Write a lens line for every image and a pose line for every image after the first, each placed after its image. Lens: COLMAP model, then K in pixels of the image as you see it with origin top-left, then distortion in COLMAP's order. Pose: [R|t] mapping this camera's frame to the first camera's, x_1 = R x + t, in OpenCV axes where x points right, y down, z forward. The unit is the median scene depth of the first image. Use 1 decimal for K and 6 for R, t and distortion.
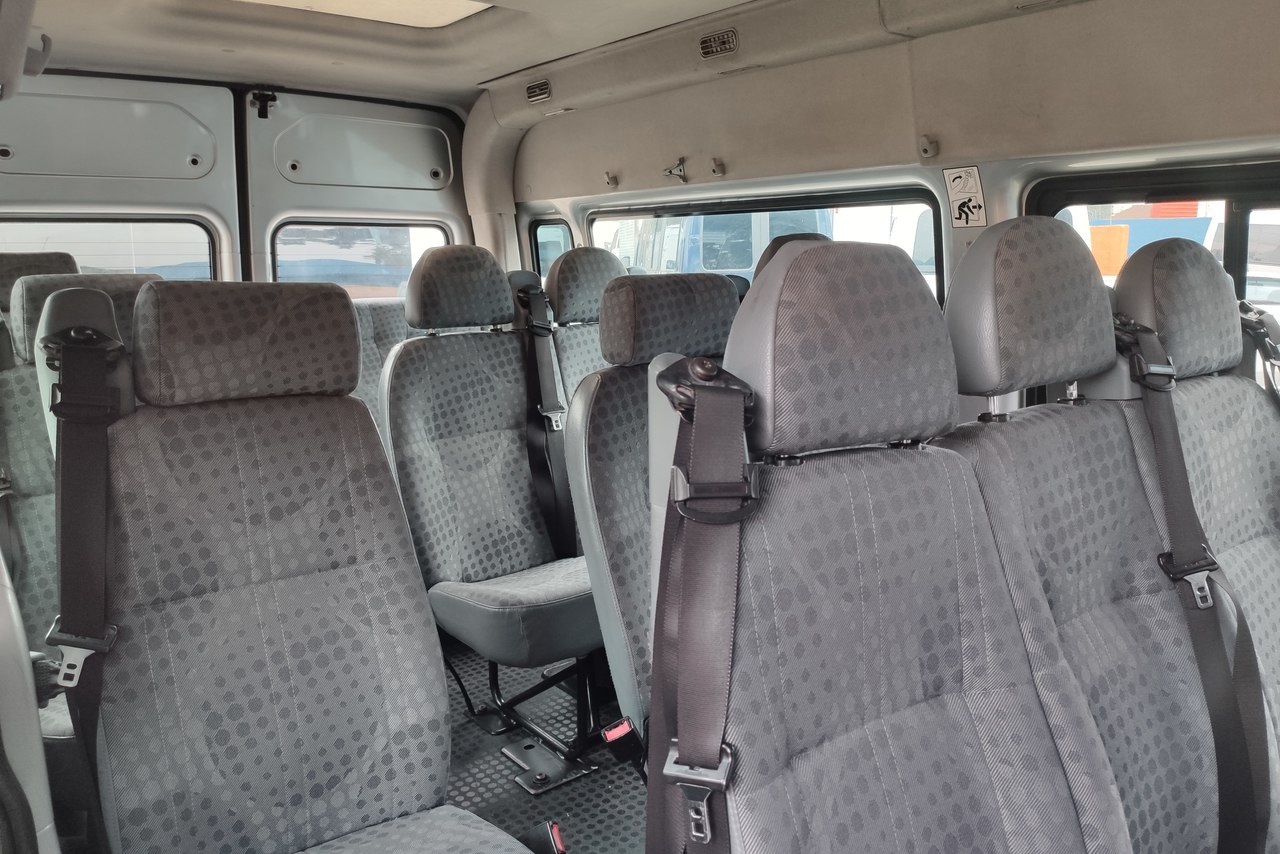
lens RADIAL K [[967.7, 0, 640.0], [0, 967.7, 427.0], [0, 0, 1]] dist [0.069848, -0.087528]
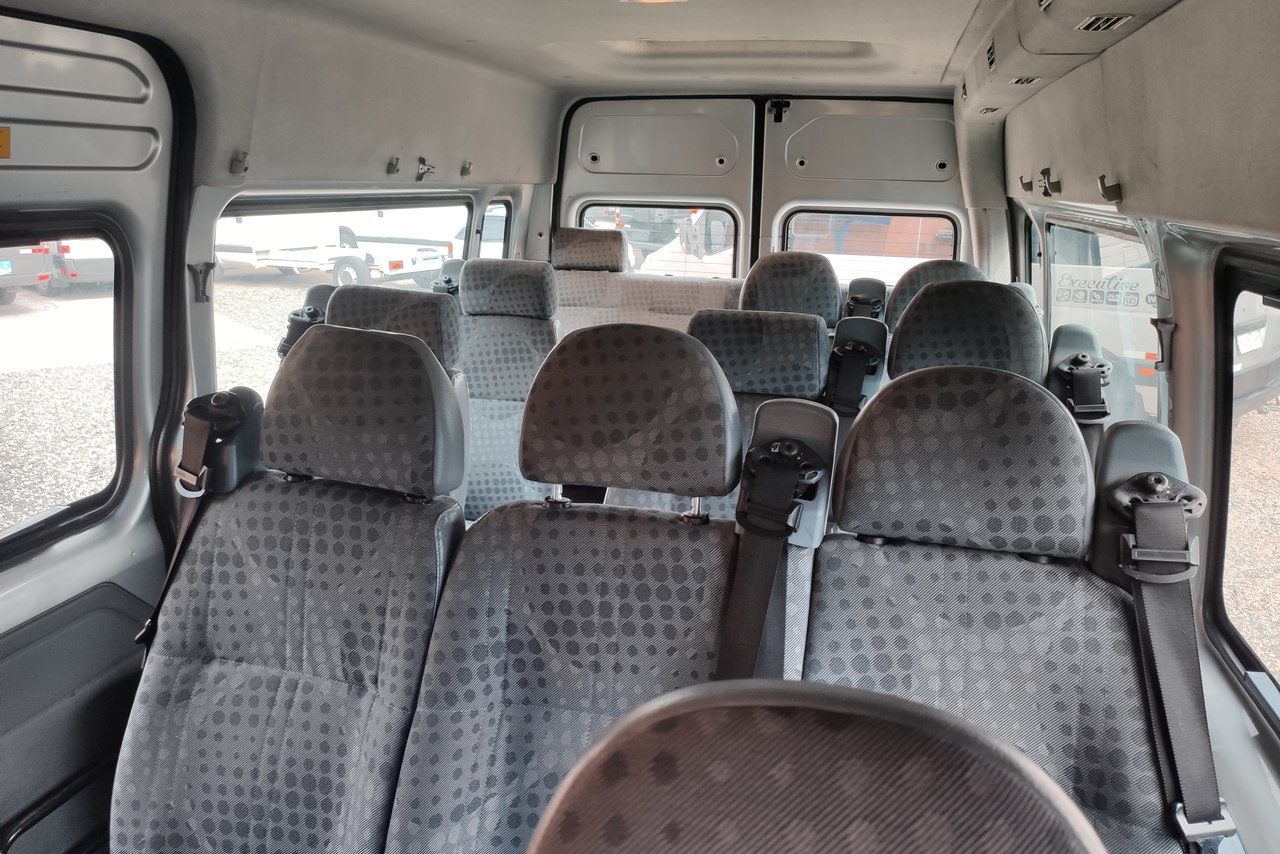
lens RADIAL K [[967.7, 0, 640.0], [0, 967.7, 427.0], [0, 0, 1]] dist [0.069848, -0.087528]
pose [[0.604564, 0.225215, -0.764055, 1.196818], [-0.172761, 0.973439, 0.150235, -0.263962], [0.777596, 0.041172, 0.627415, 0.382796]]
